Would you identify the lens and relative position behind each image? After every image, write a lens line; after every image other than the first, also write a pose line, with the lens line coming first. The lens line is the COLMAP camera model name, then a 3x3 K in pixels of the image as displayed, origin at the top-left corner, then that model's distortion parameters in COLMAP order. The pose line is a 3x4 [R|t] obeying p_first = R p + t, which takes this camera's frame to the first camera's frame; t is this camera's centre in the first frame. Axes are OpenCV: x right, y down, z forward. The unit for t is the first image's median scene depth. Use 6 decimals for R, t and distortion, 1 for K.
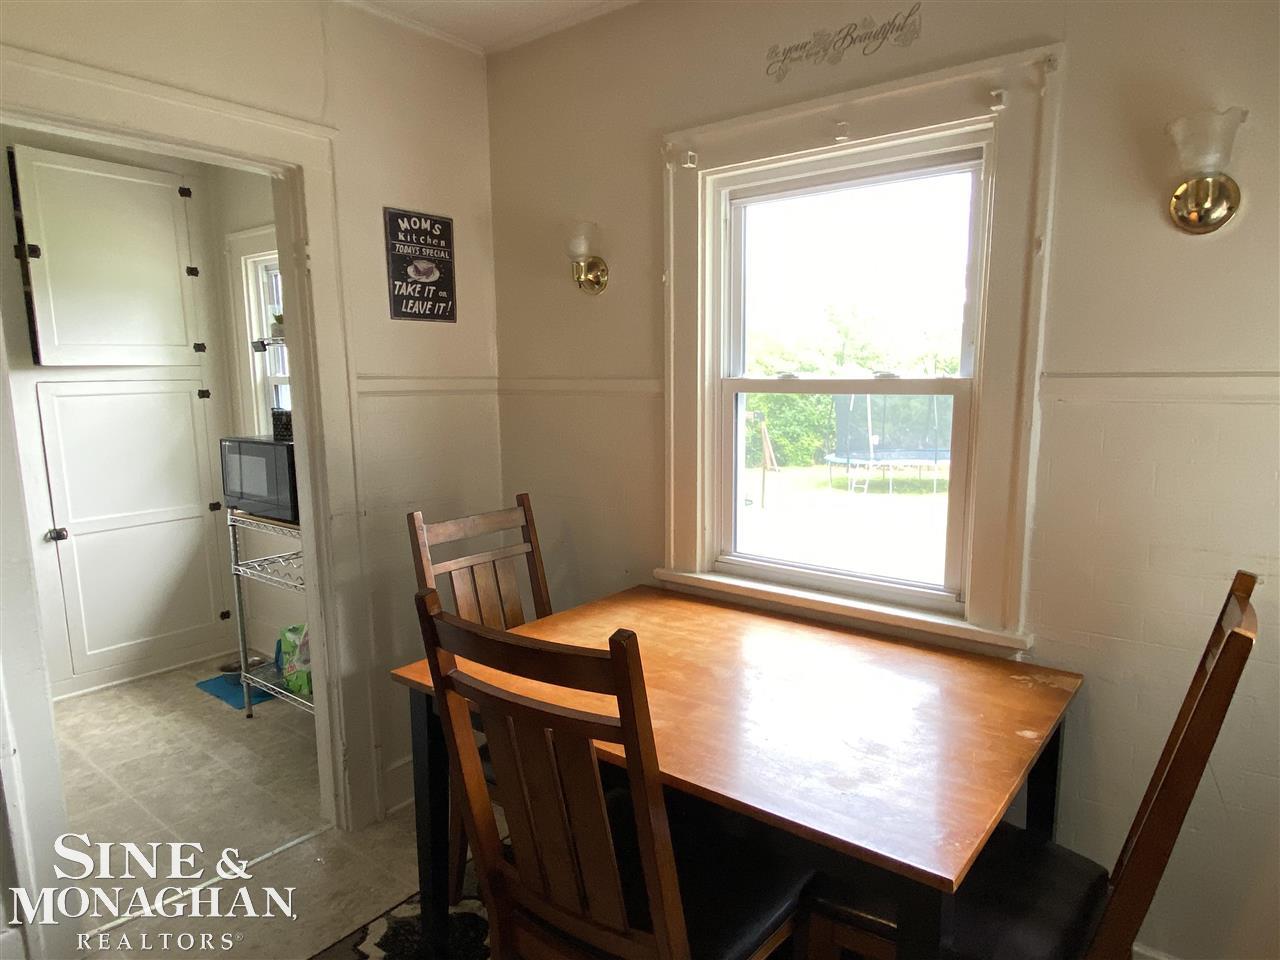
lens RADIAL K [[794.0, 0, 640.9], [0, 794.0, 487.2], [0, 0, 1]] dist [0.070779, -0.084791]
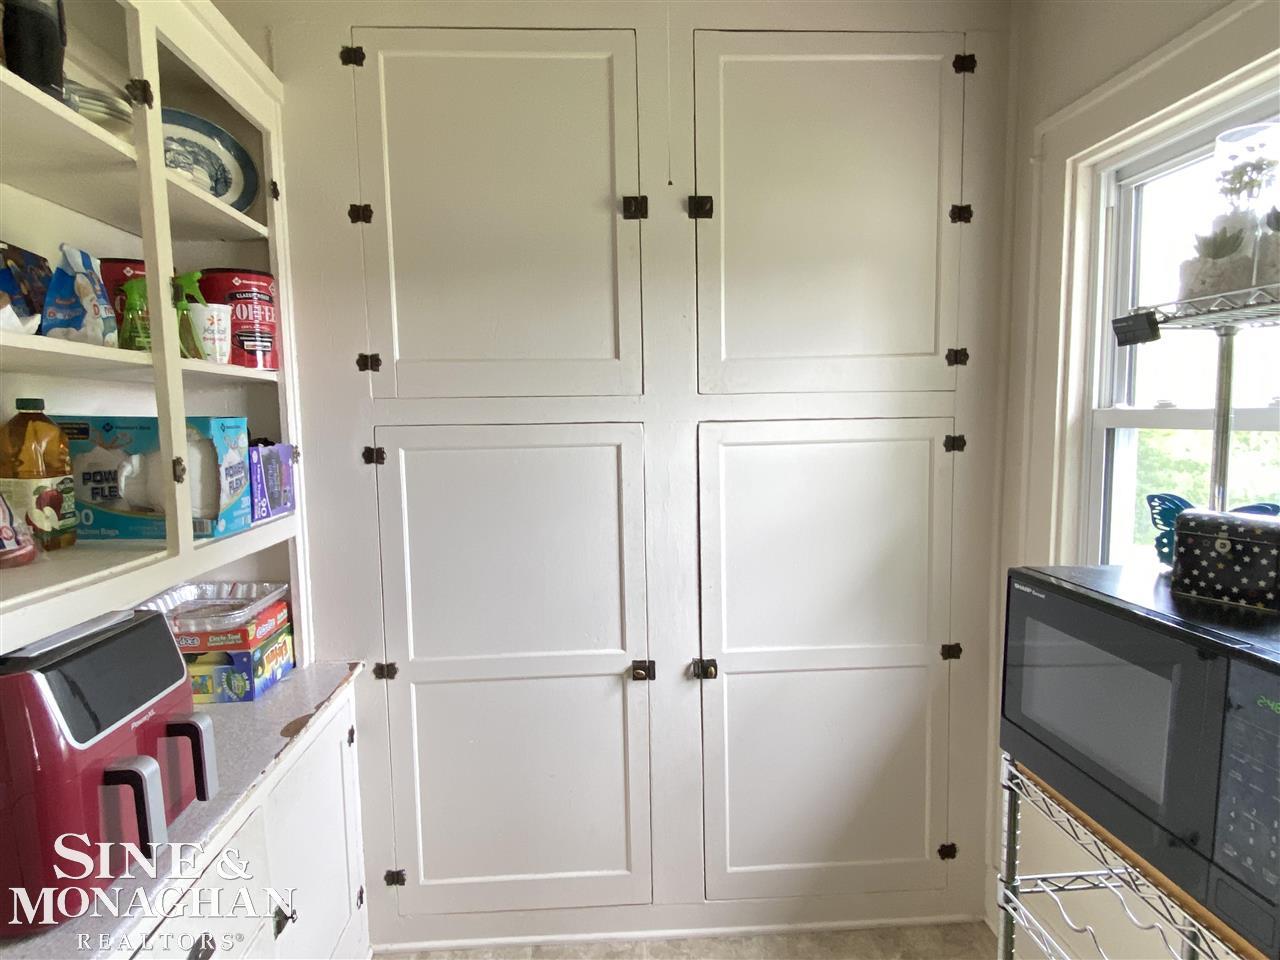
lens RADIAL K [[794.0, 0, 640.9], [0, 794.0, 487.2], [0, 0, 1]] dist [0.070779, -0.084791]
pose [[0.677573, 0.072510, -0.731872, -0.314636], [-0.103740, 0.994601, 0.002496, -0.071611], [0.728102, 0.074233, 0.681438, 0.524971]]
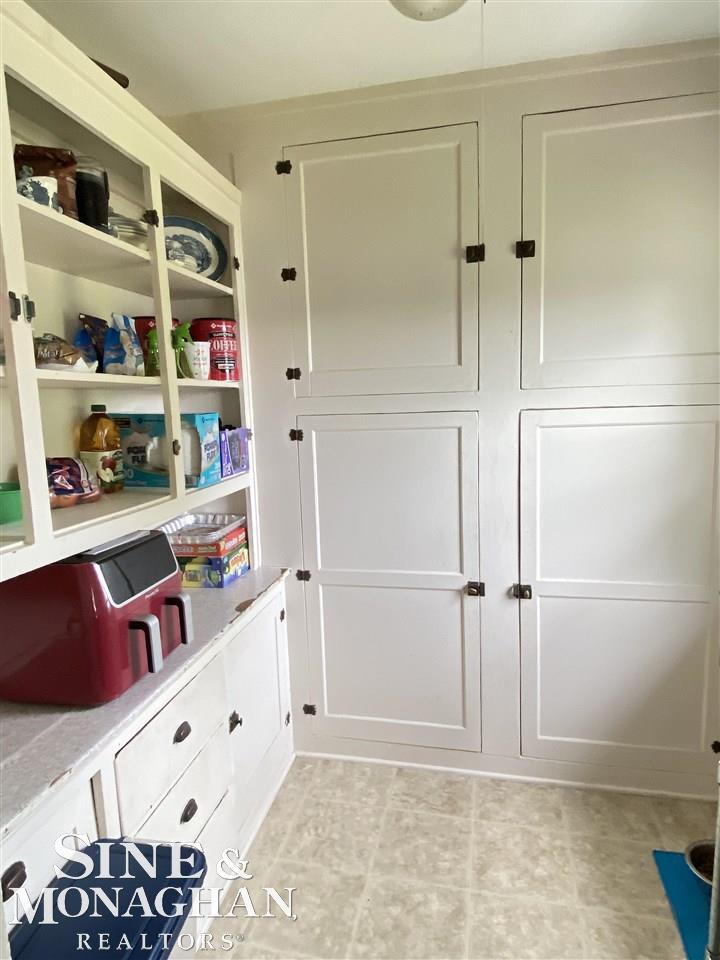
lens RADIAL K [[595.5, 0, 352.3], [0, 595.5, 475.1], [0, 0, 1]] dist [0.070779, -0.084791]
pose [[0.444845, 0.120581, -0.887453, -0.257435], [-0.108525, 0.990851, 0.080230, -0.087709], [0.889008, 0.060621, 0.453861, 0.535646]]
